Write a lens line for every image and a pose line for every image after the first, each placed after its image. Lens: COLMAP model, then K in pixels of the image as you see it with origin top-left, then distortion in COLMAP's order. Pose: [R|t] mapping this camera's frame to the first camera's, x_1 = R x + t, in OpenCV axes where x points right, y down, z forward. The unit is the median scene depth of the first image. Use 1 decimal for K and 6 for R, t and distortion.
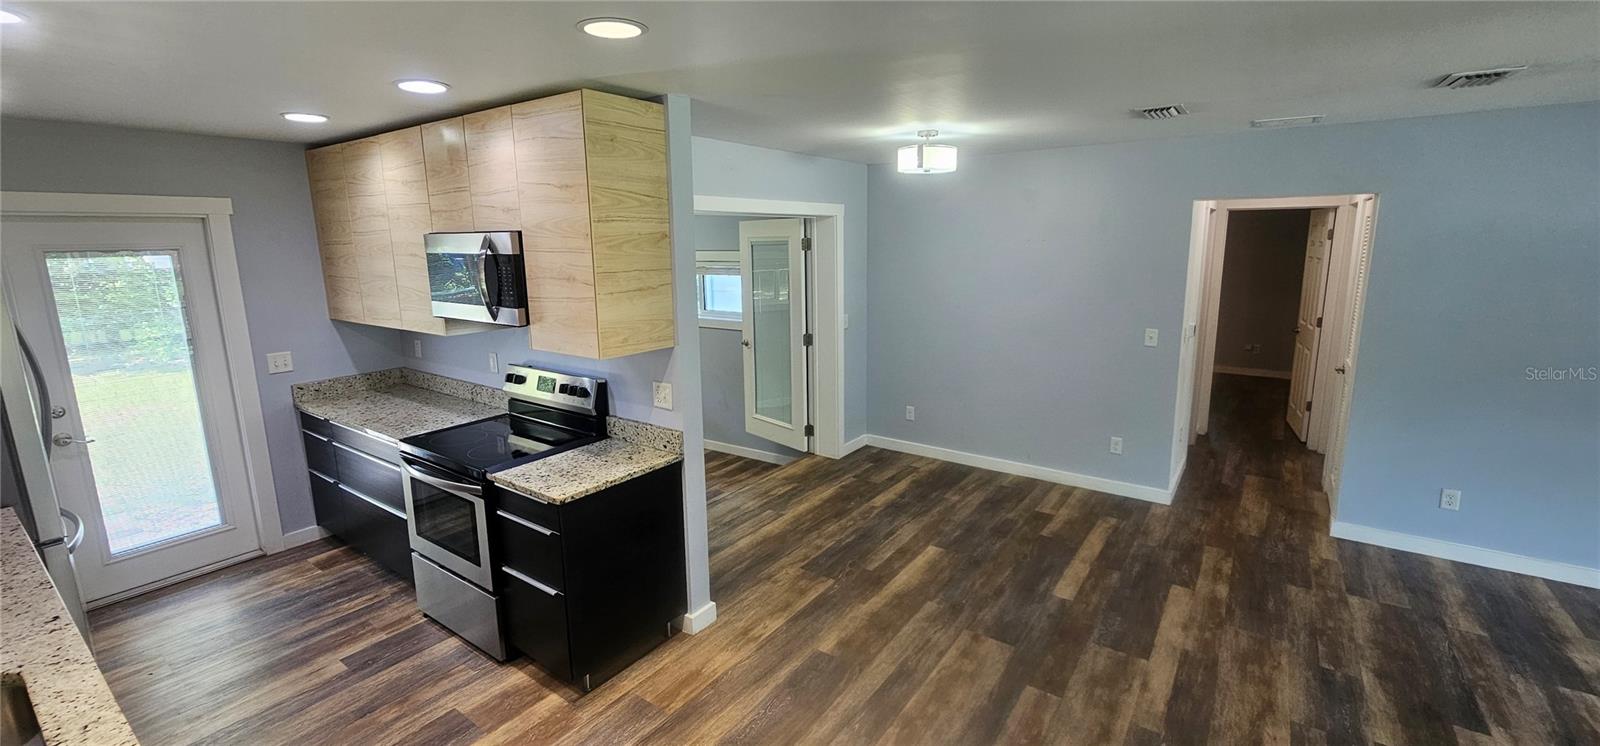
lens RADIAL K [[655.2, 0, 799.0], [0, 655.2, 352.3], [0, 0, 1]] dist [-0.003103, -0.000035]
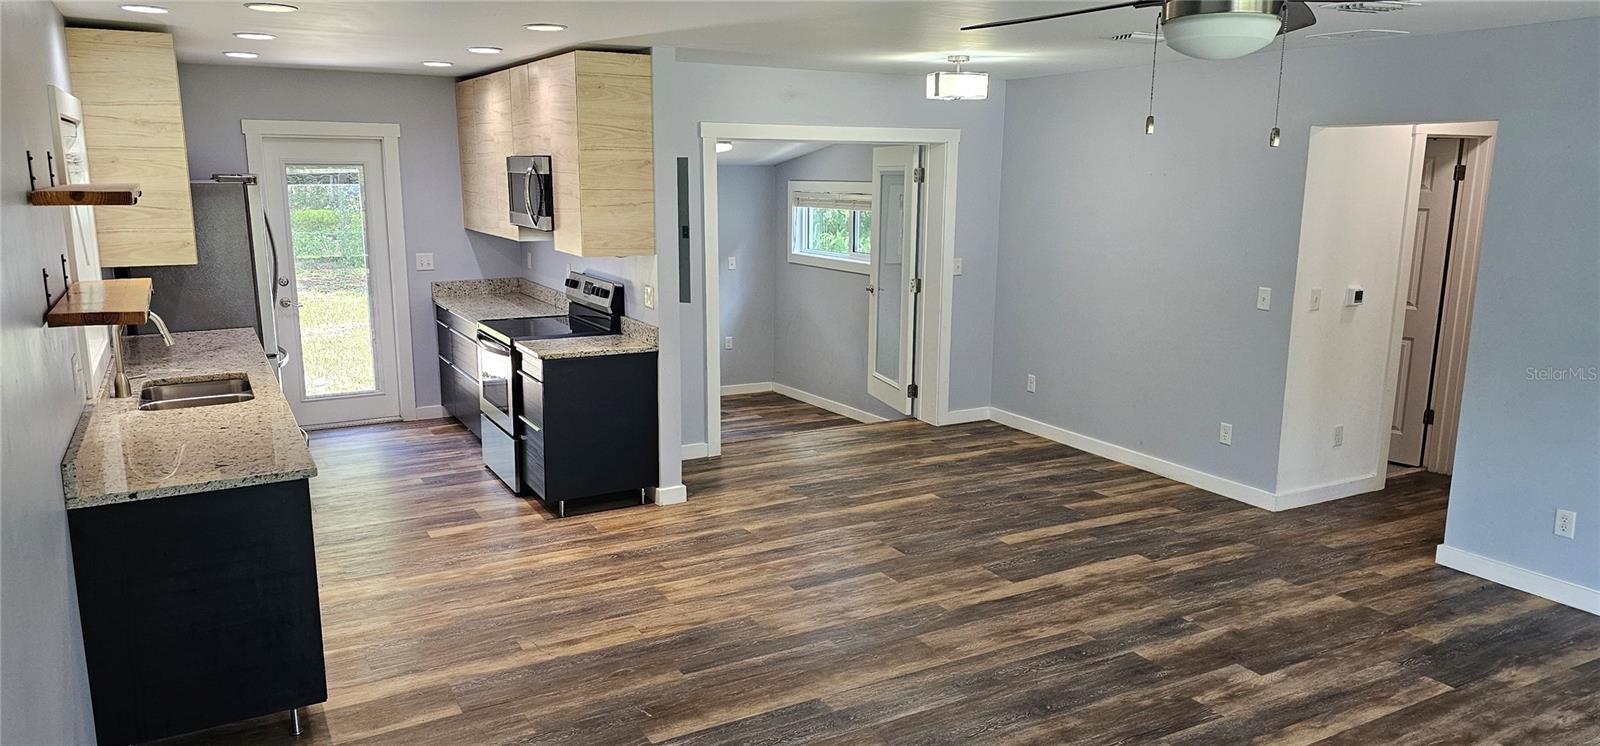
lens RADIAL K [[1062.6, 0, 783.0], [0, 1062.6, 367.0], [0, 0, 1]] dist [0.057759, -0.032984]
pose [[0.901692, 0.098938, -0.420907, 0.655429], [-0.093189, 0.995059, 0.034261, 0.081222], [0.422216, 0.008331, 0.906457, -0.507039]]
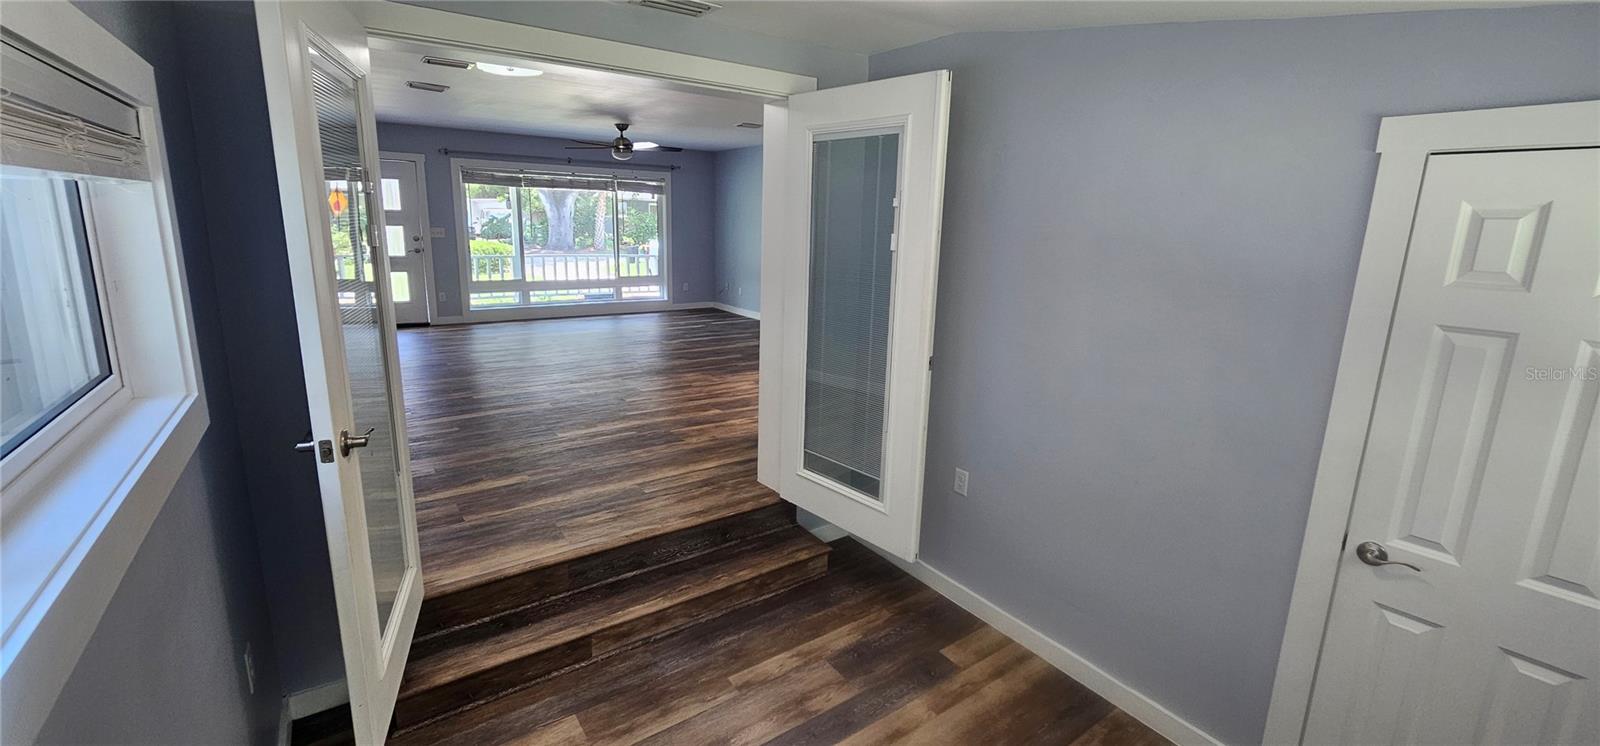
lens RADIAL K [[655.2, 0, 804.7], [0, 655.2, 352.5], [0, 0, 1]] dist [-0.003103, -0.000035]
pose [[-0.949830, -0.070909, 0.304624, -0.523637], [0.043180, 0.934906, 0.352258, -0.208516], [-0.309773, 0.347738, -0.884940, 1.837606]]
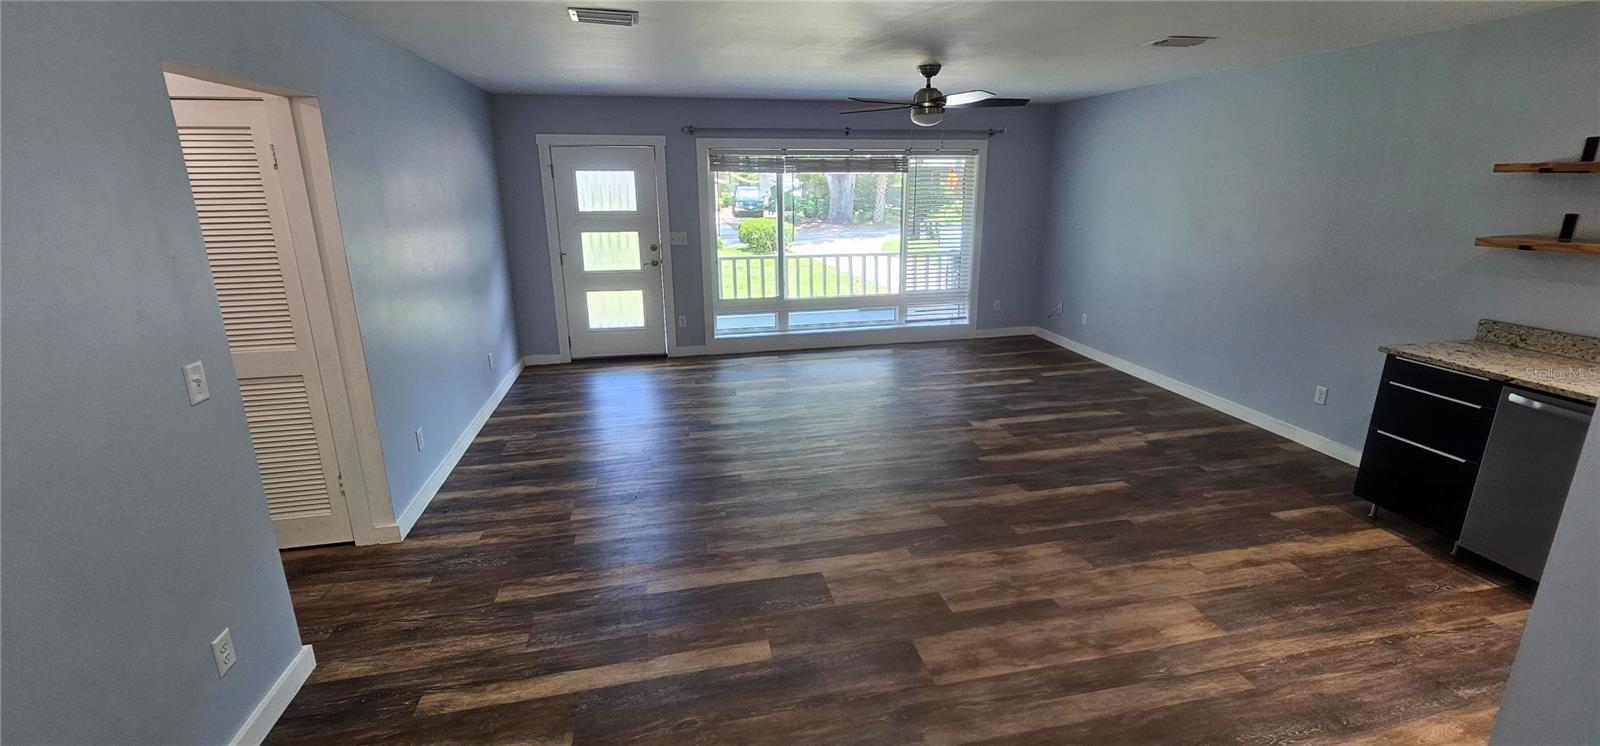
lens RADIAL K [[655.2, 0, 803.2], [0, 655.2, 353.4], [0, 0, 1]] dist [-0.003103, -0.000035]
pose [[-0.745860, -0.149576, 0.649091, -0.044270], [0.133611, 0.921061, 0.365779, -0.166595], [-0.652564, 0.359546, -0.666998, 1.173972]]
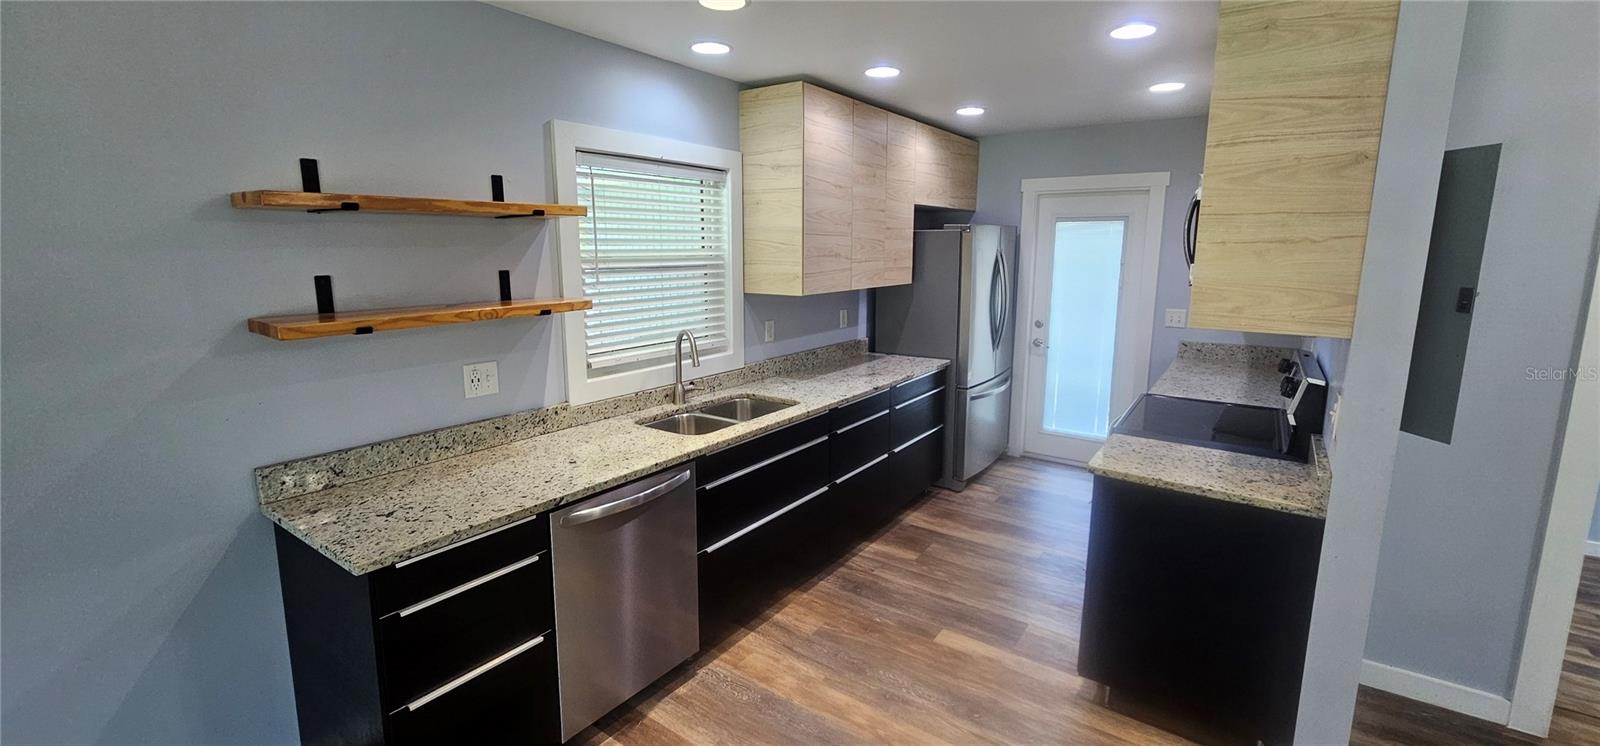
lens RADIAL K [[655.2, 0, 807.0], [0, 655.2, 354.4], [0, 0, 1]] dist [-0.003103, -0.000035]
pose [[0.010260, 0.180261, -0.983565, 0.314850], [-0.178071, 0.968224, 0.175592, -0.009265], [0.983964, 0.173343, 0.042033, 0.356262]]
